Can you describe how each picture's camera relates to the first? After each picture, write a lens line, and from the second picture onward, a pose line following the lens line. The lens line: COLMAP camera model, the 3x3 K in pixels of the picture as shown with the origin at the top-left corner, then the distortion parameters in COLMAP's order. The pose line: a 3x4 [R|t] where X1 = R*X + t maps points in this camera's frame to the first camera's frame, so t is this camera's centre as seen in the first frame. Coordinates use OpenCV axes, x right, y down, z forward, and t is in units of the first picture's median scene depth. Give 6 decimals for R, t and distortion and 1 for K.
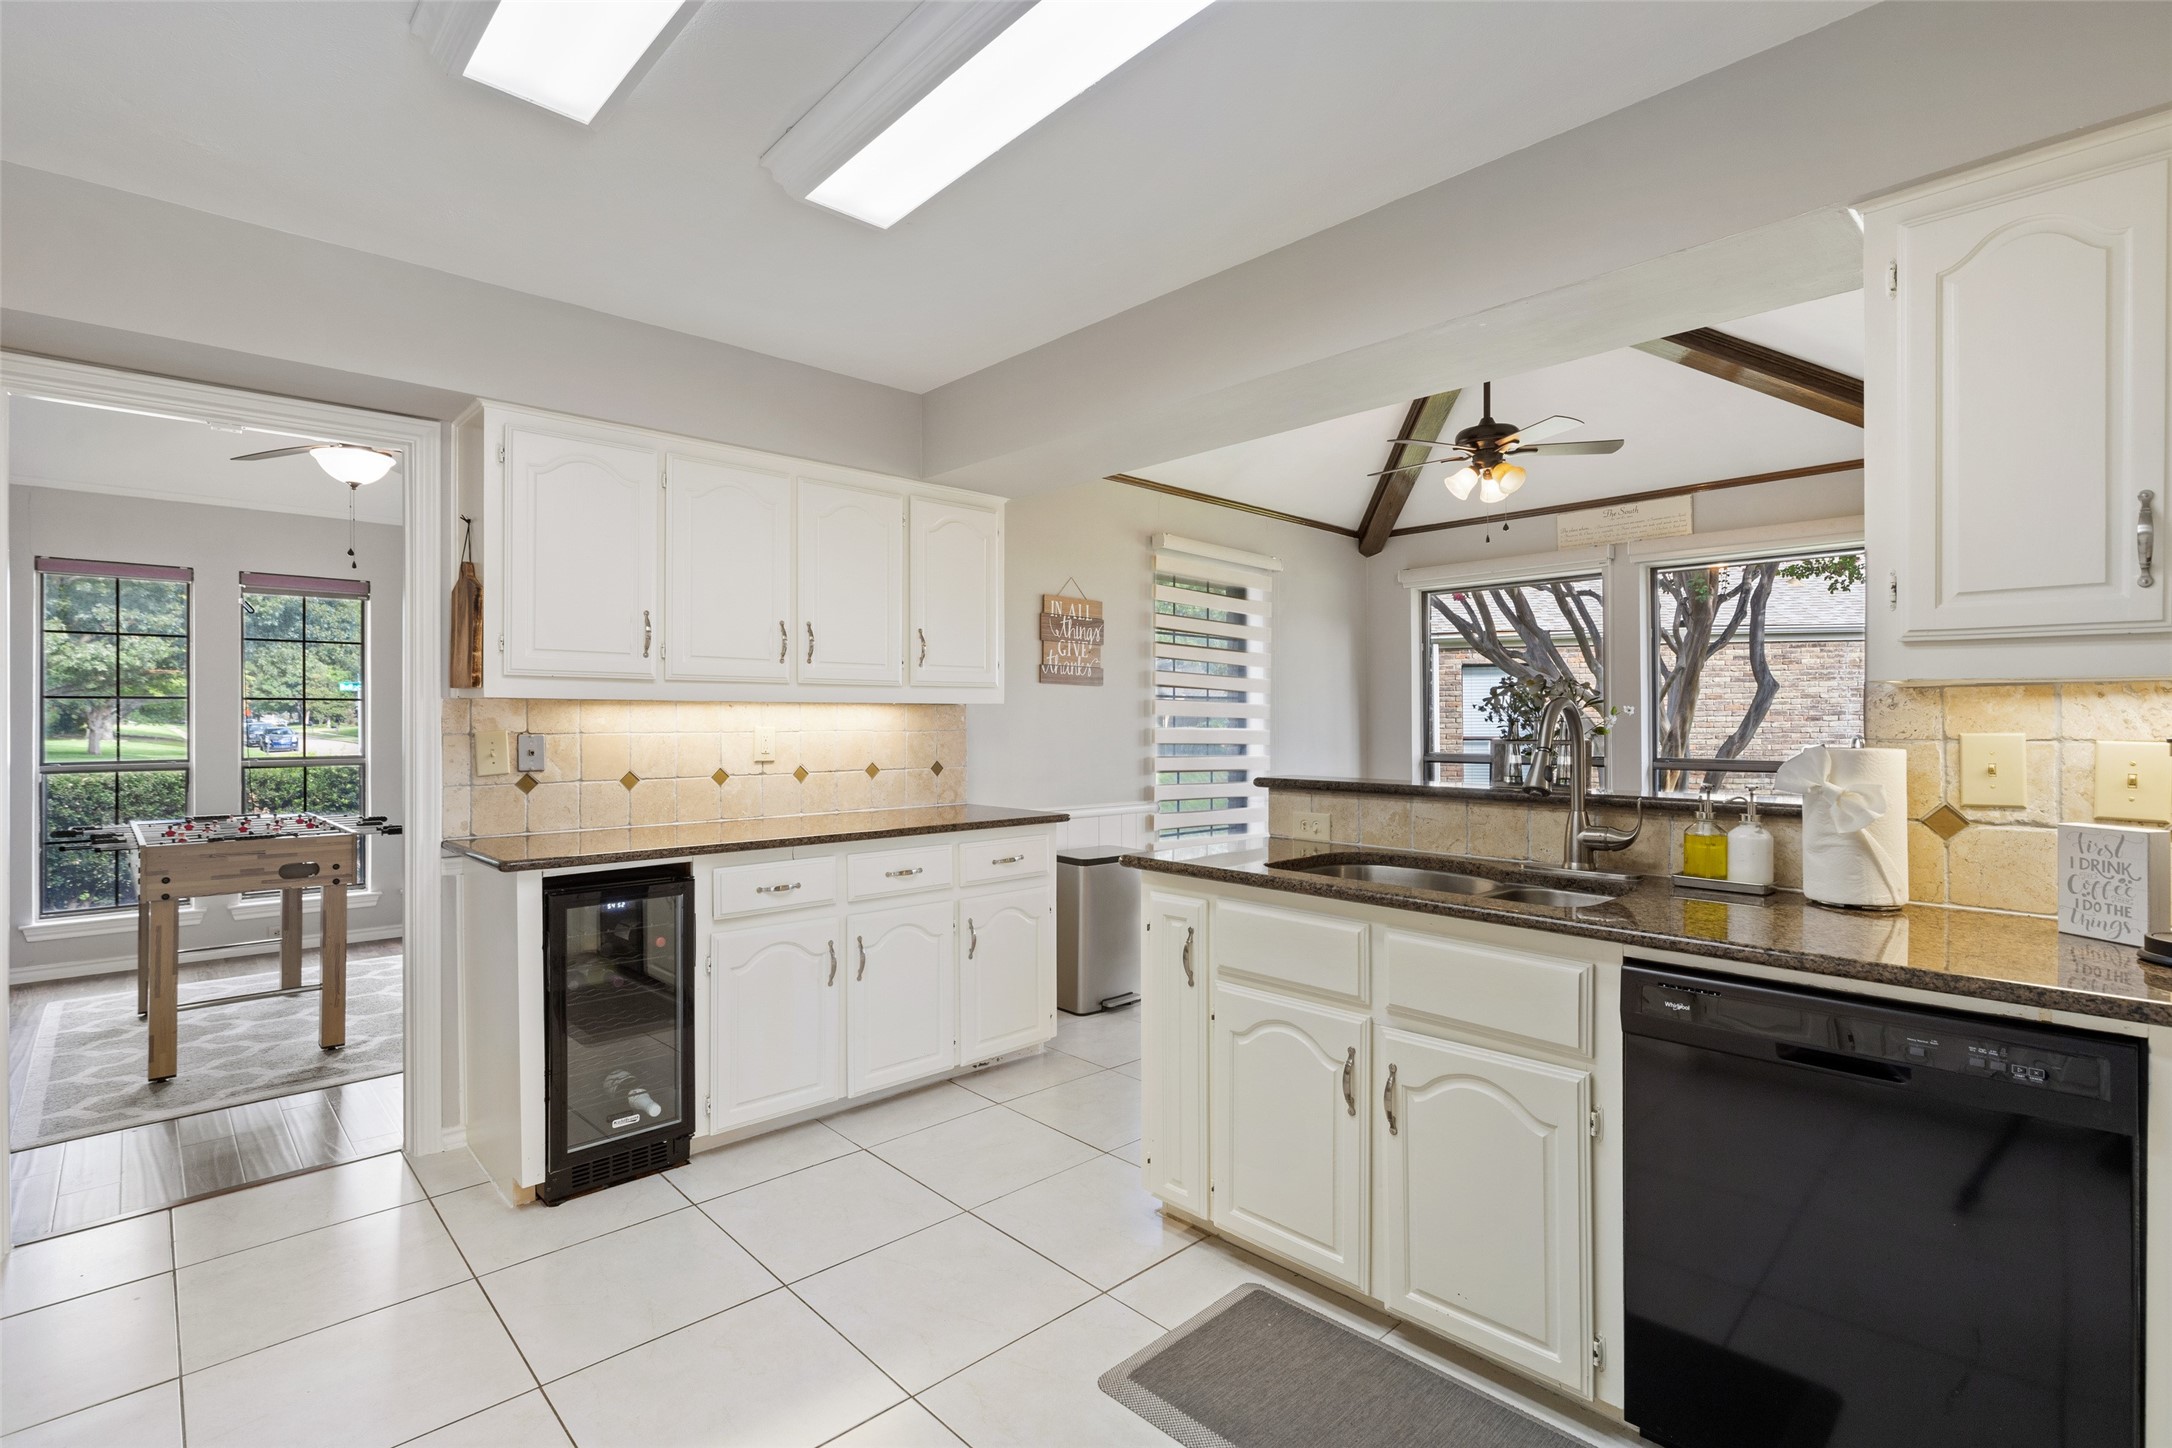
lens RADIAL K [[1003.8, 0, 1089.8], [0, 1003.8, 724.8], [0, 0, 1]] dist [0.002629, 0.000626]
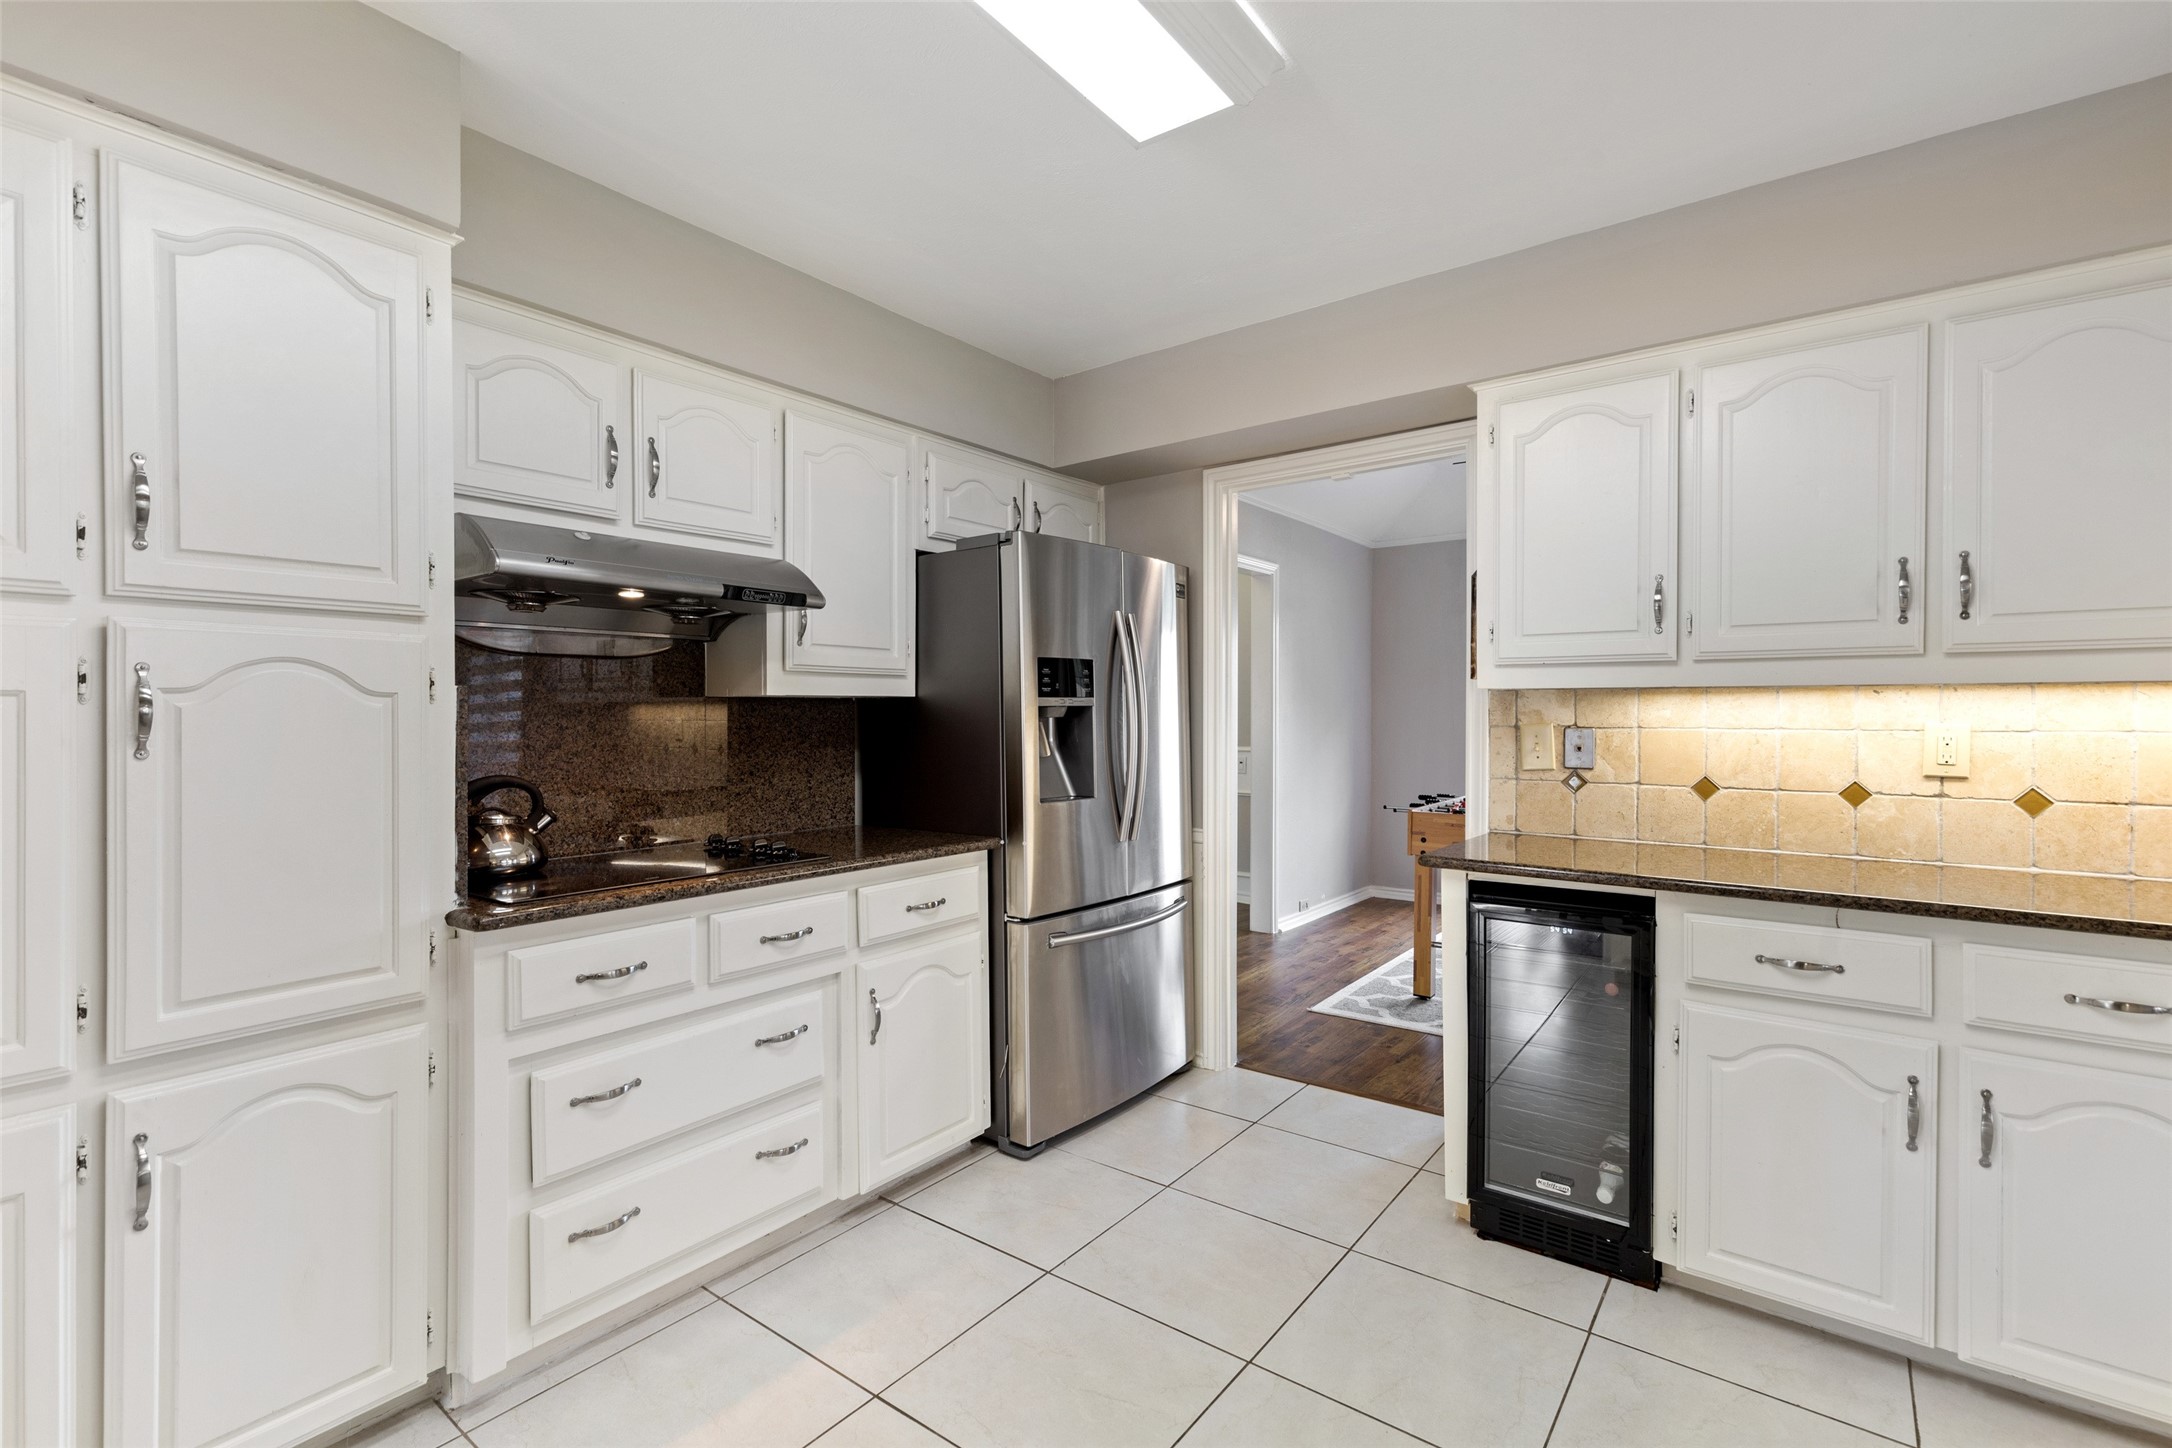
lens RADIAL K [[990.9, 0, 1075.5], [0, 990.9, 718.7], [0, 0, 1]] dist [-0.000297, -0.001594]
pose [[0.150157, 0.006481, -0.988641, 0.257106], [-0.006204, 0.999965, 0.005613, -0.001034], [0.988643, 0.005291, 0.150192, 0.414460]]
